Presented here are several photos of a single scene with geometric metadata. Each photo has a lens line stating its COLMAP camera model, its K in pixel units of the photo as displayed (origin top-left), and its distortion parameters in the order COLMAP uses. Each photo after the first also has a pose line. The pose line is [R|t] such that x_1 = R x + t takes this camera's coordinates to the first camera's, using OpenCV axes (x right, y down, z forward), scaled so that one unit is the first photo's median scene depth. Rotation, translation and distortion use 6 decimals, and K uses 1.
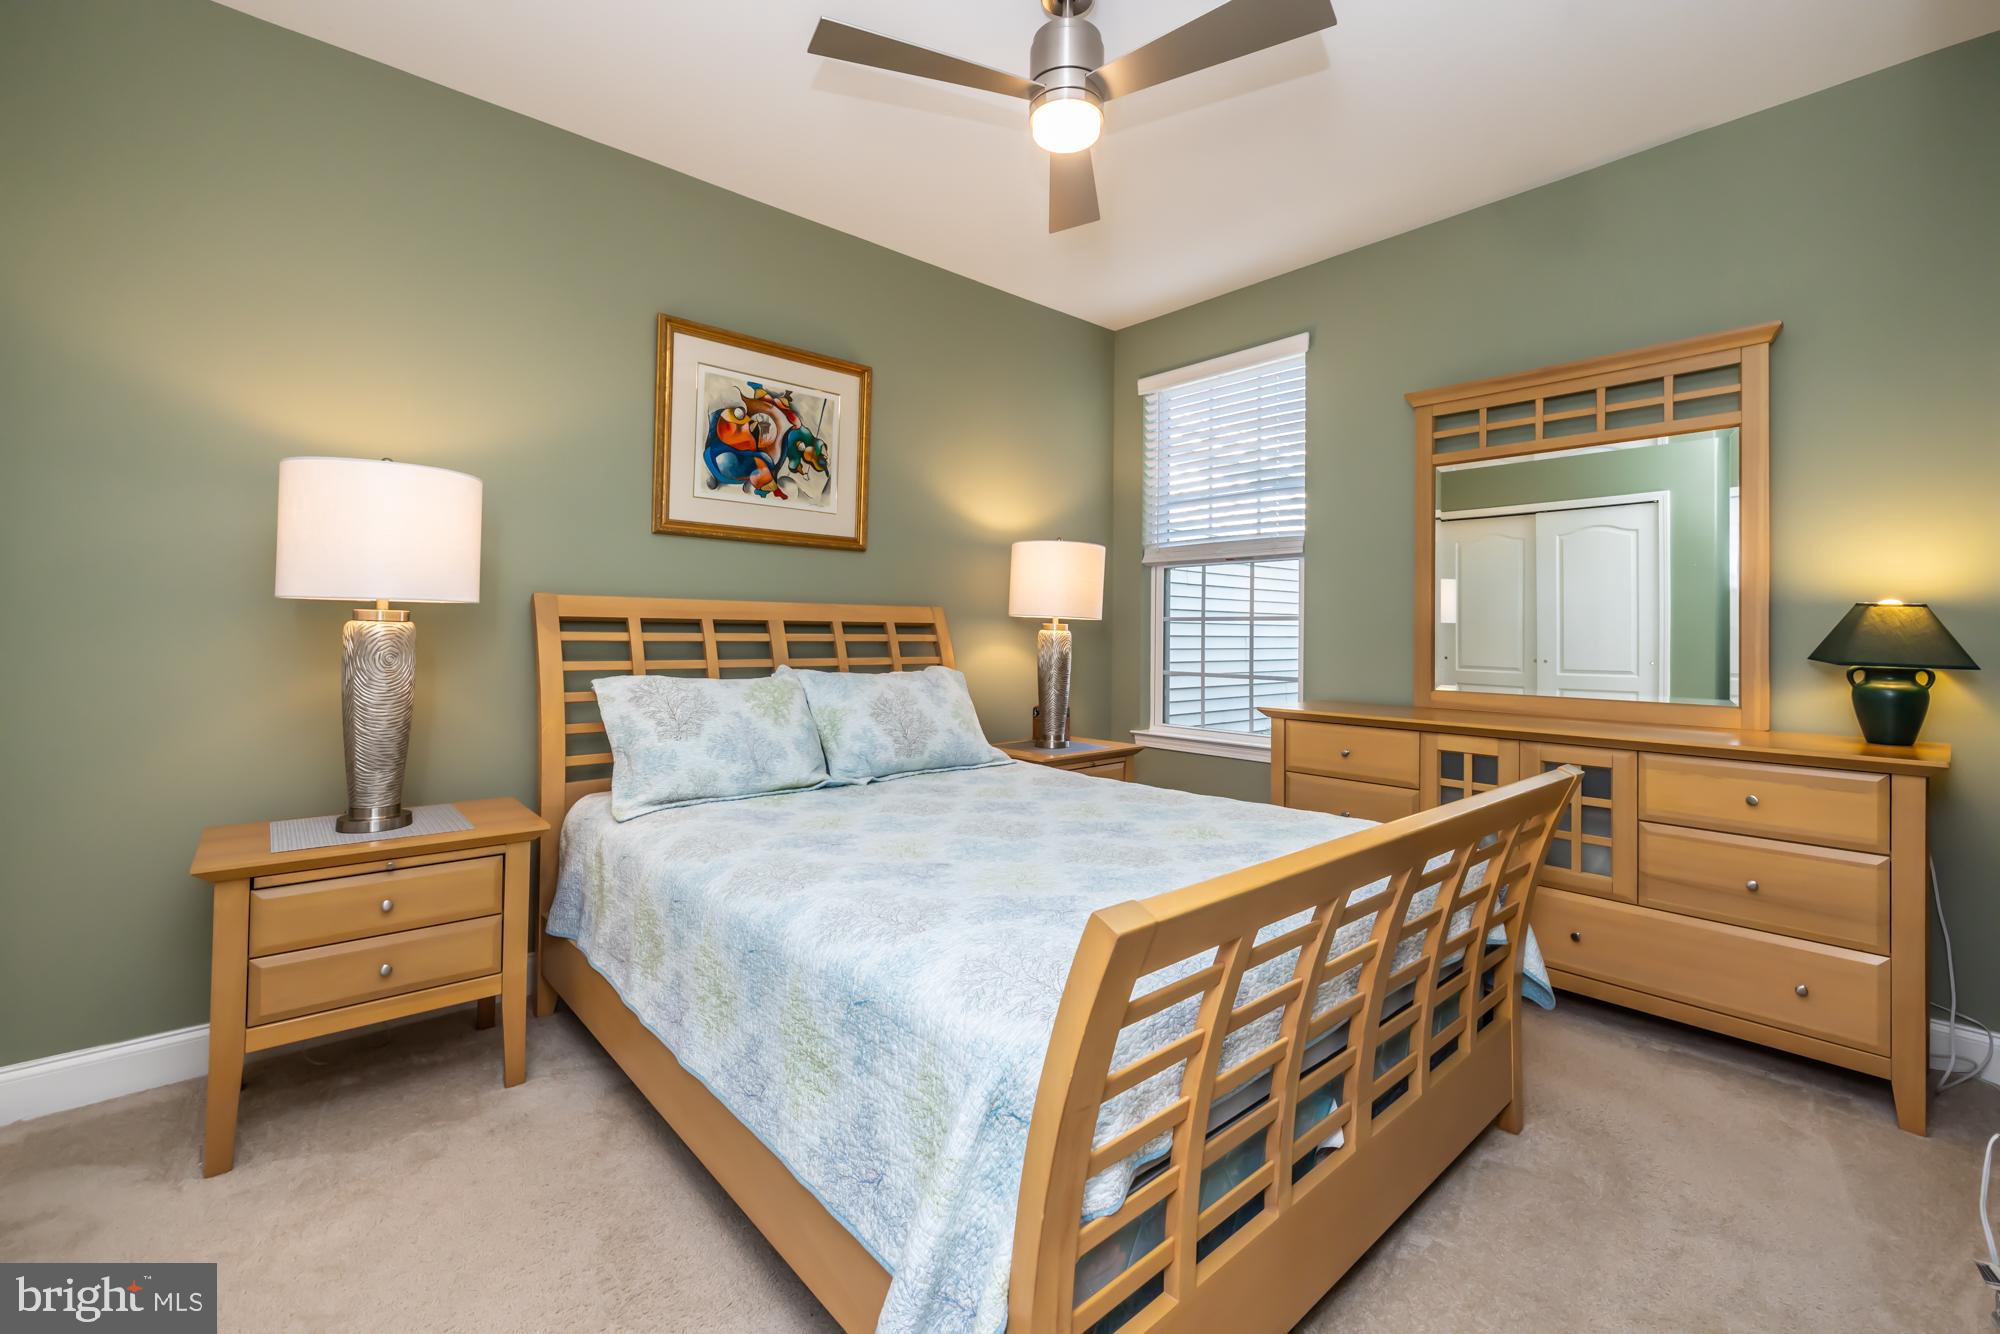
lens RADIAL K [[849.6, 0, 1005.3], [0, 849.6, 619.2], [0, 0, 1]] dist [0.001896, -0.000991]
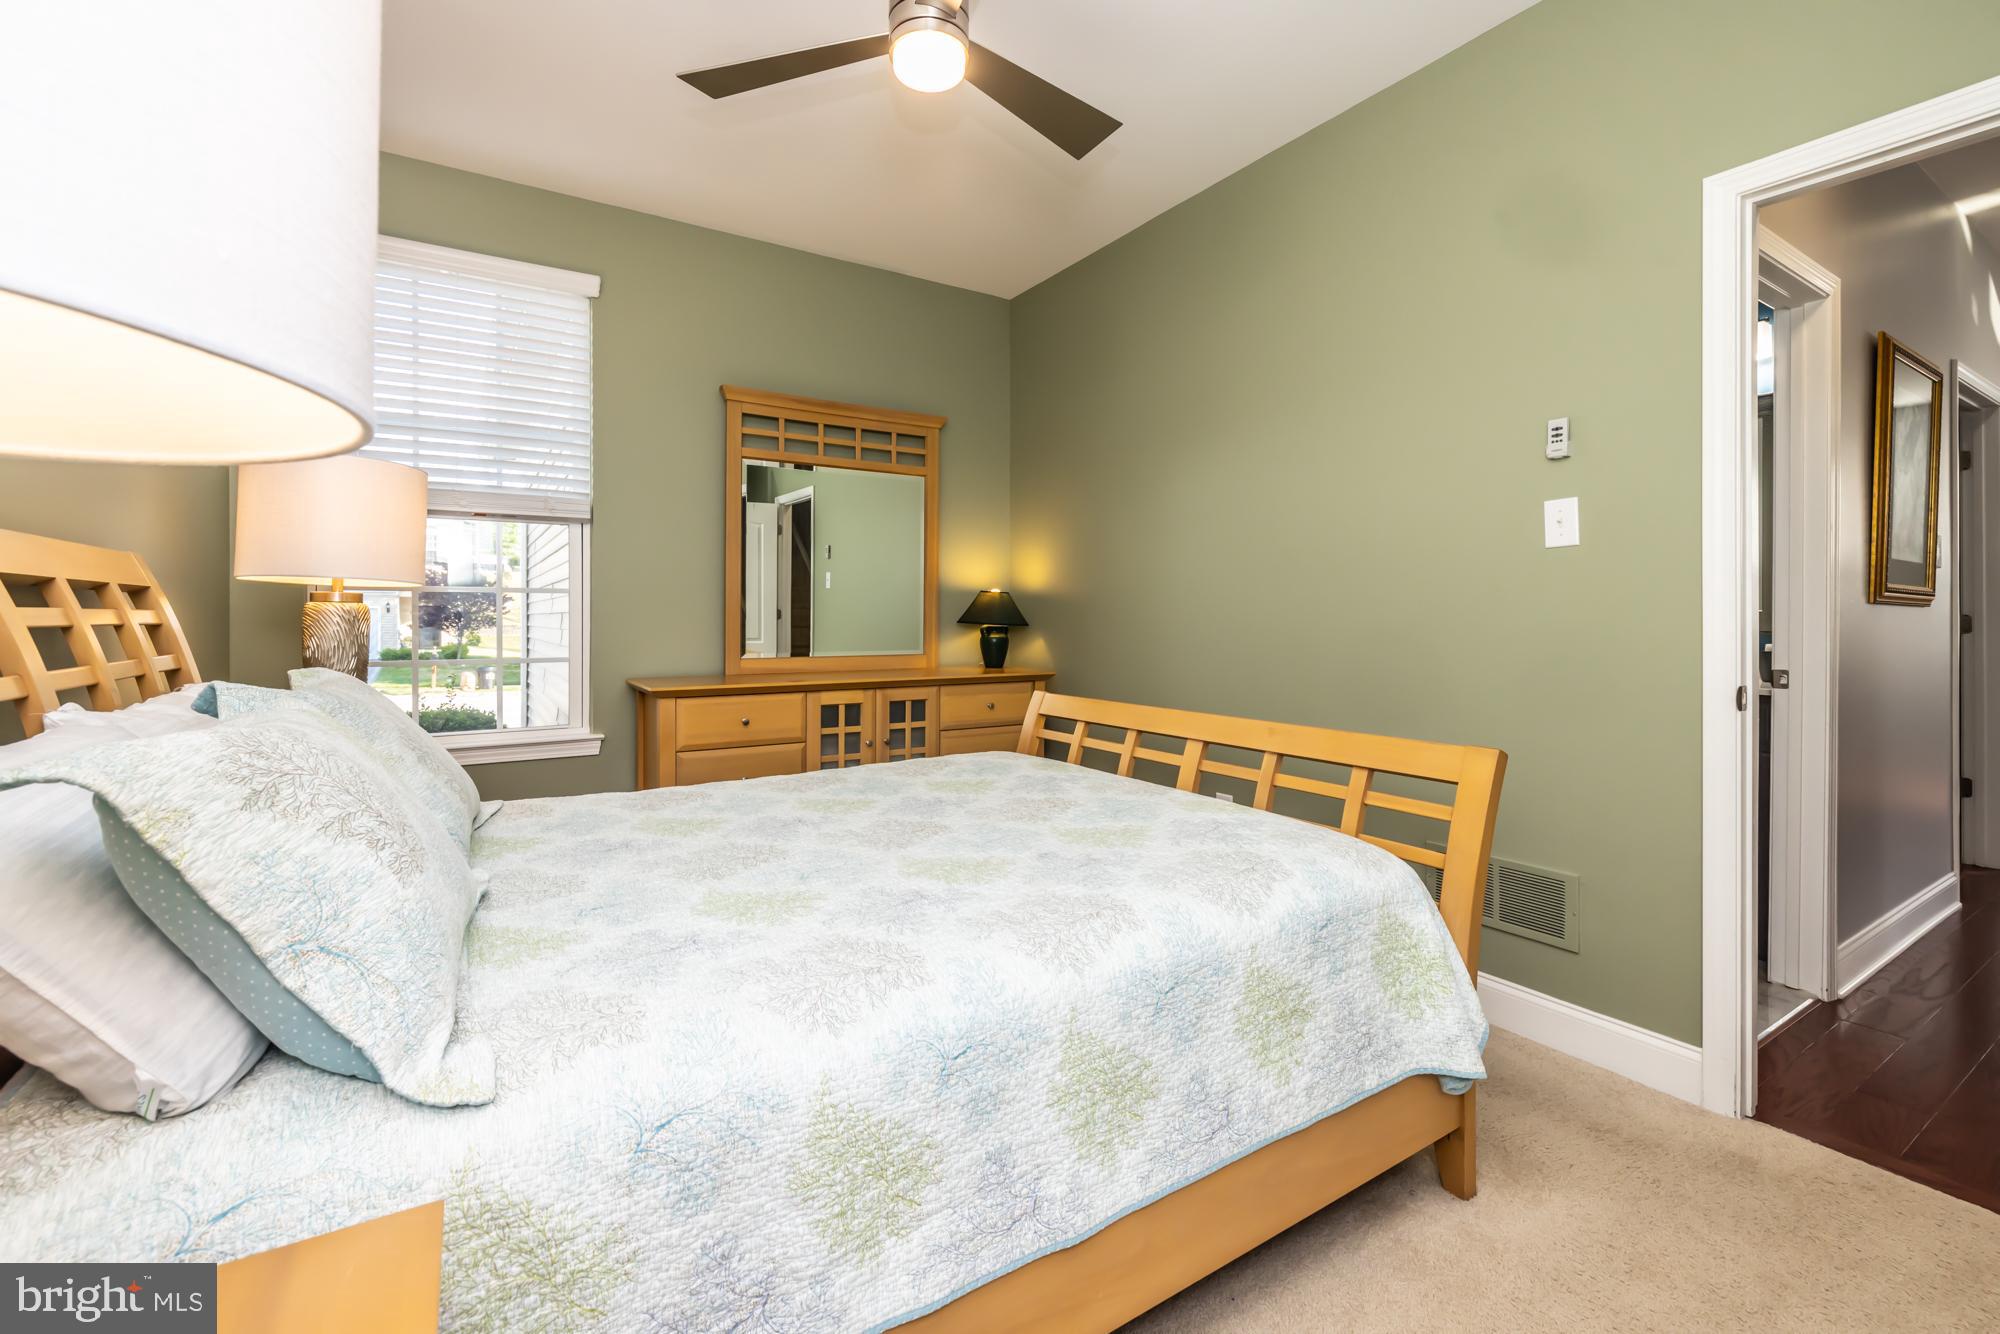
lens RADIAL K [[849.6, 0, 979.2], [0, 849.6, 620.0], [0, 0, 1]] dist [0.001896, -0.000991]
pose [[0.179665, -0.011190, 0.983664, -0.625912], [-0.013214, 0.999818, 0.013788, 0.015132], [-0.983639, -0.015475, 0.179484, 0.573226]]
